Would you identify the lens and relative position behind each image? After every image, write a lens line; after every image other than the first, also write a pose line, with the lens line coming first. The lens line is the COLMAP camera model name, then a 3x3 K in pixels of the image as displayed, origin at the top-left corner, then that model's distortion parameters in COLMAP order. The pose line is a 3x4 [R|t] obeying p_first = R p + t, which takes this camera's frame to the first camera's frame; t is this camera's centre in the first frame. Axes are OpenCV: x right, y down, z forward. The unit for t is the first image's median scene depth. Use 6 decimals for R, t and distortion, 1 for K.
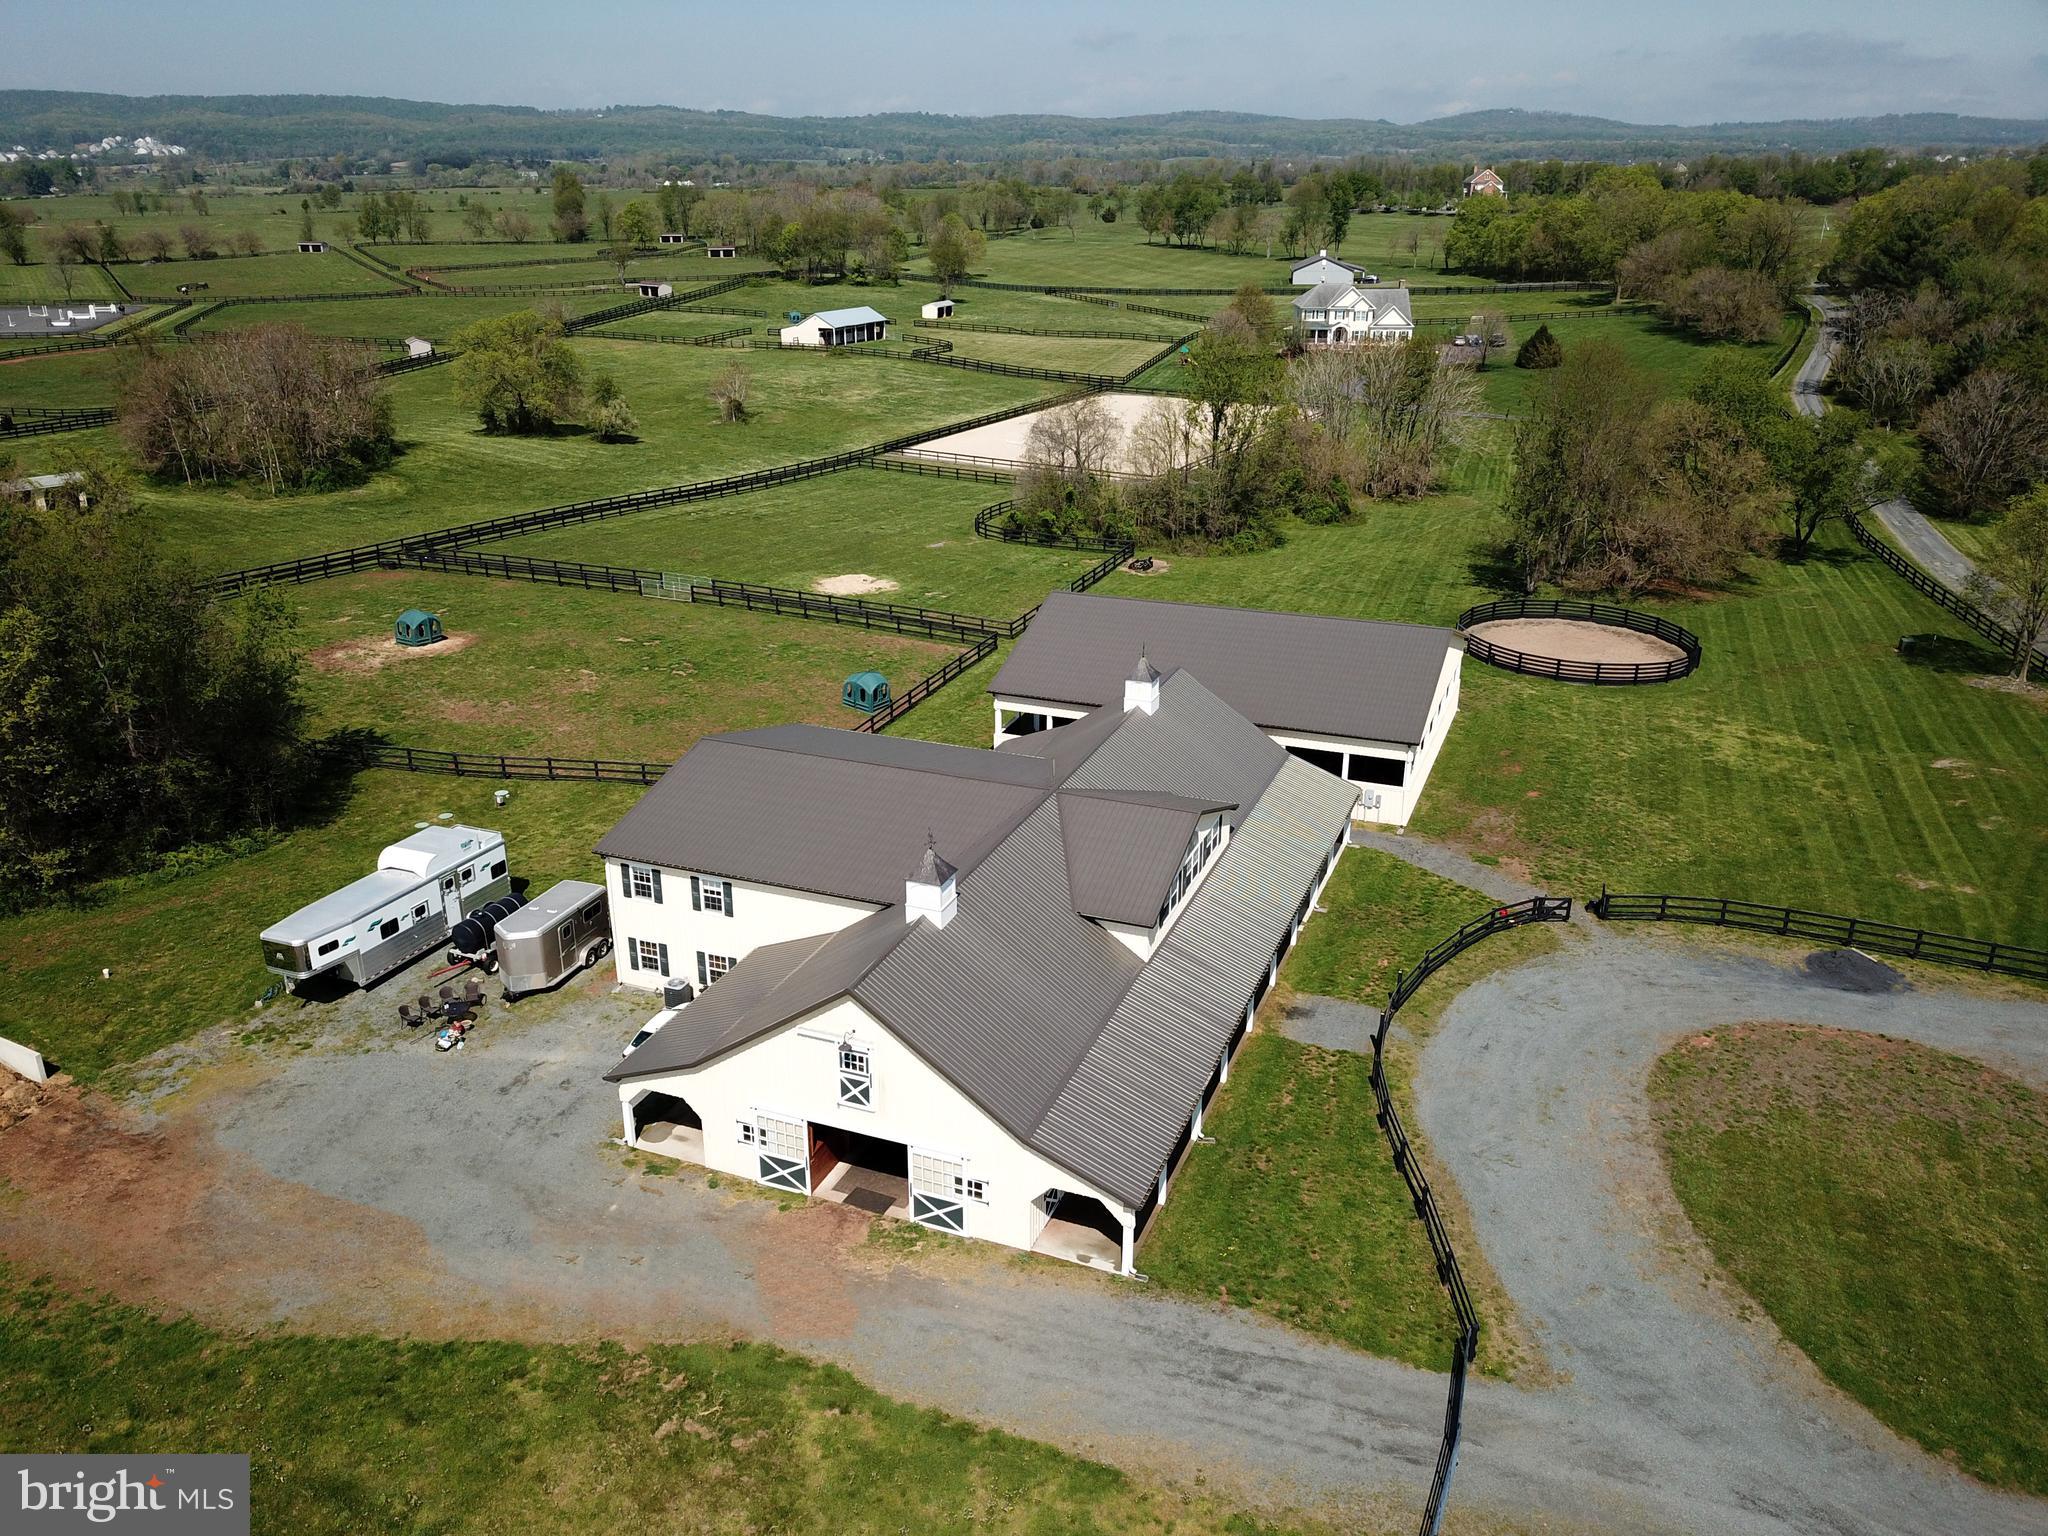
lens RADIAL K [[1565.6, 0, 1013.9], [0, 1565.6, 771.1], [0, 0, 1]] dist [-0.000774, 0.005650]
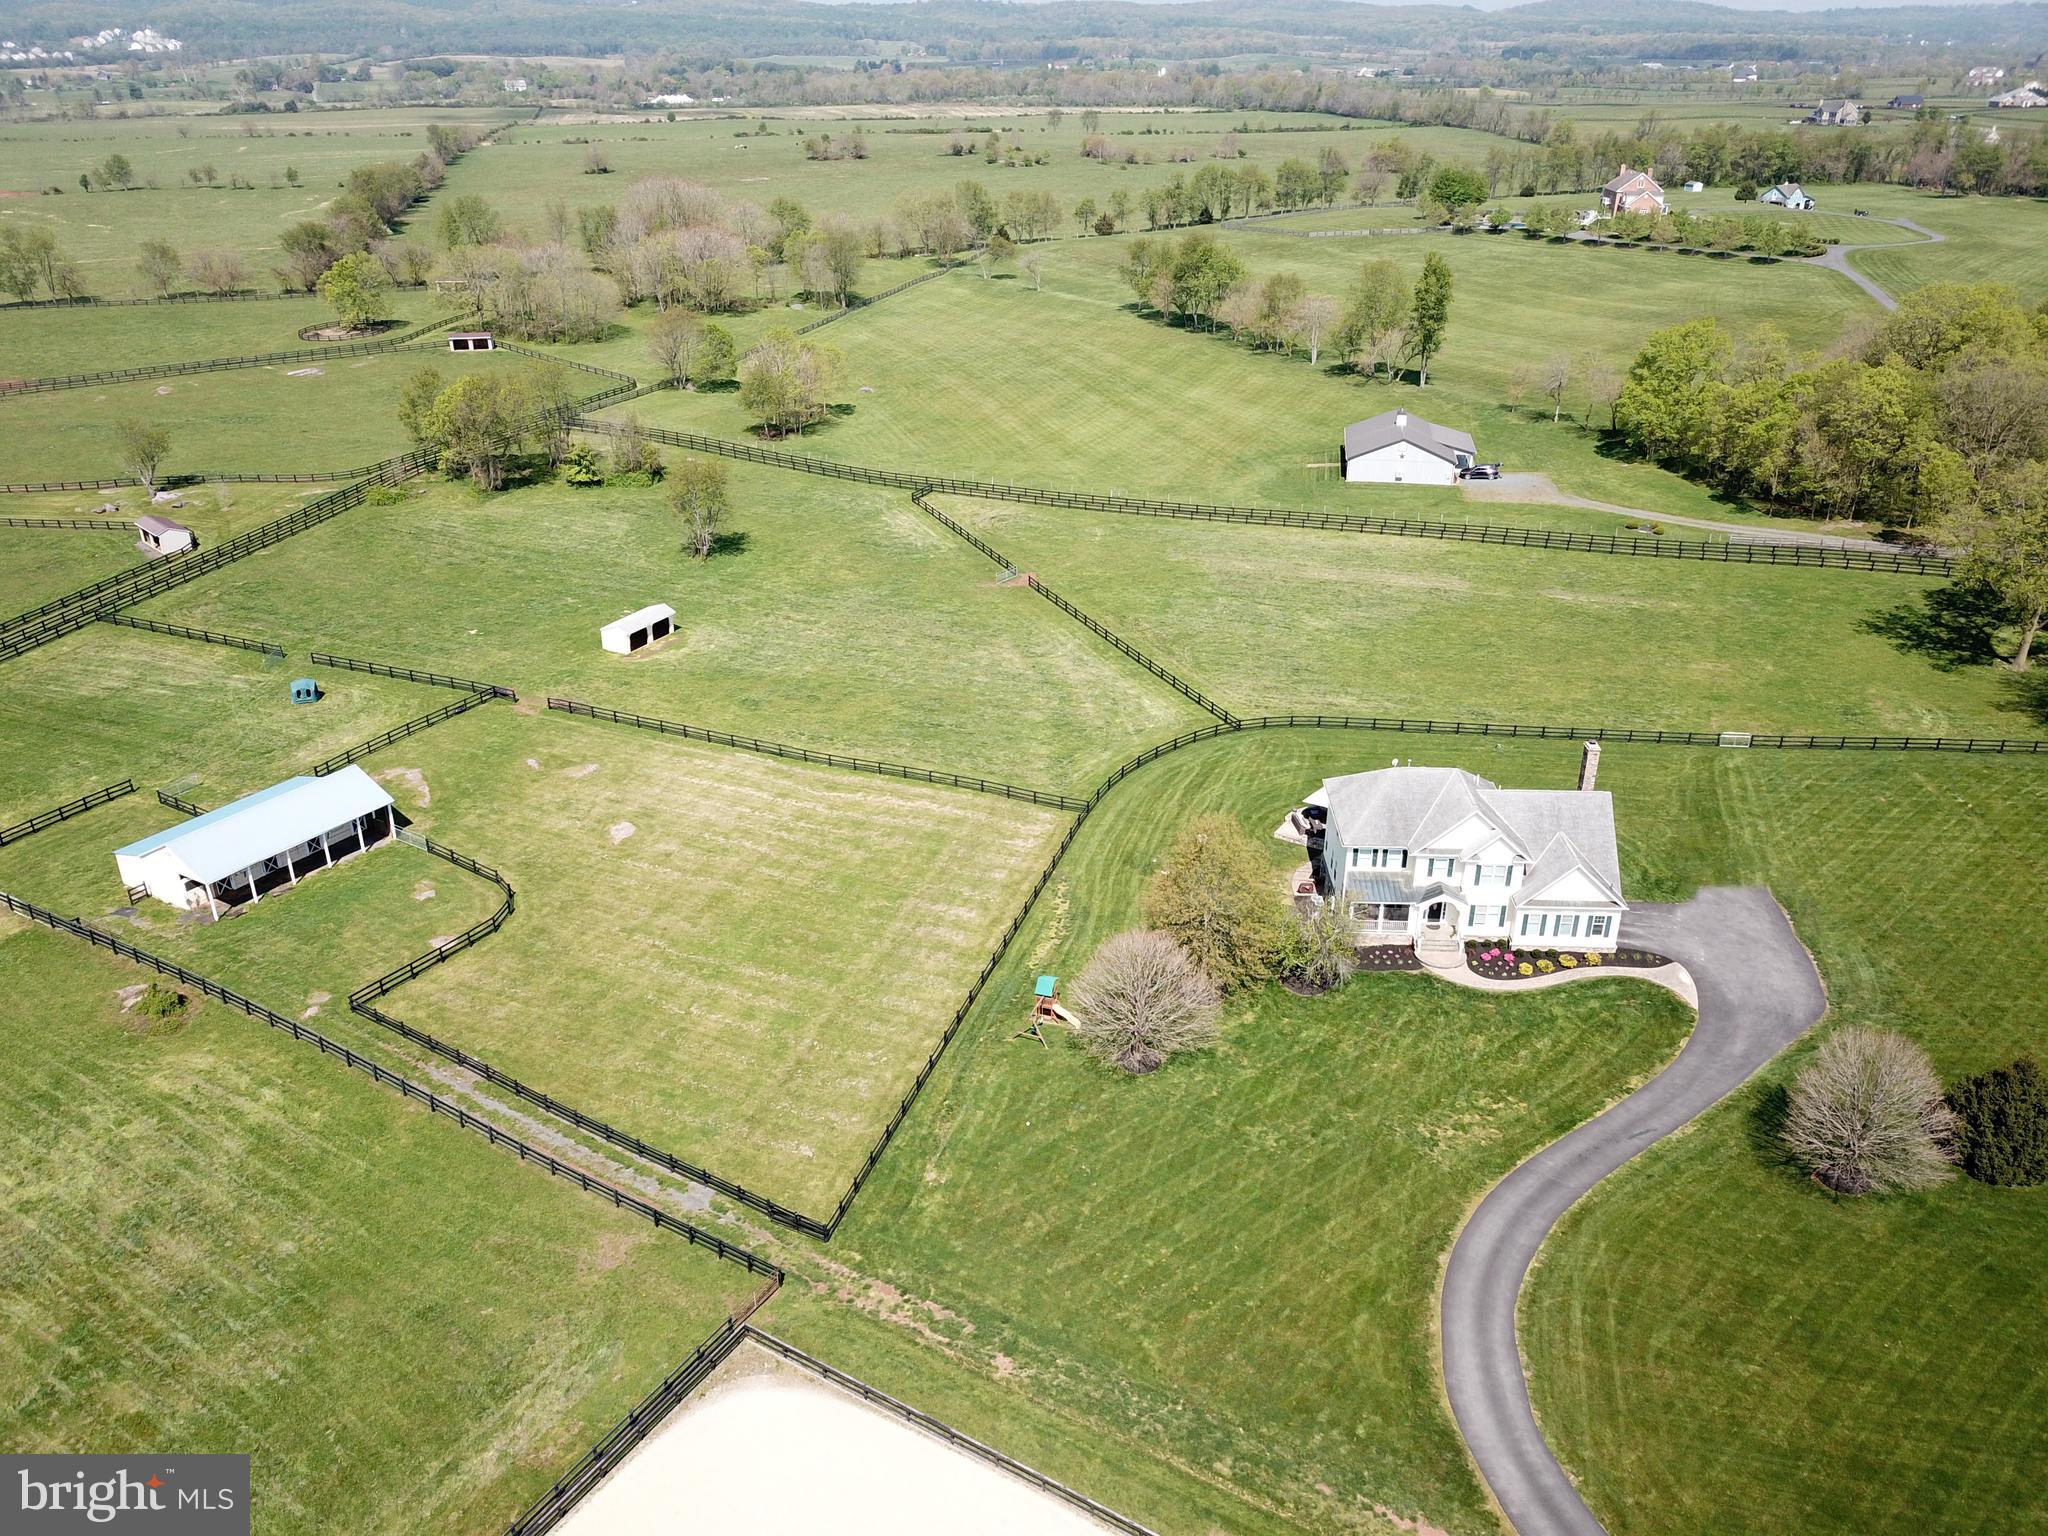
lens RADIAL K [[1572.8, 0, 1013.1], [0, 1572.8, 760.7], [0, 0, 1]] dist [0.002690, 0.002169]
pose [[0.999232, 0.017638, -0.034982, 0.079957], [-0.015628, 0.998256, 0.056927, -0.243819], [0.035926, -0.056336, 0.997765, 0.423913]]
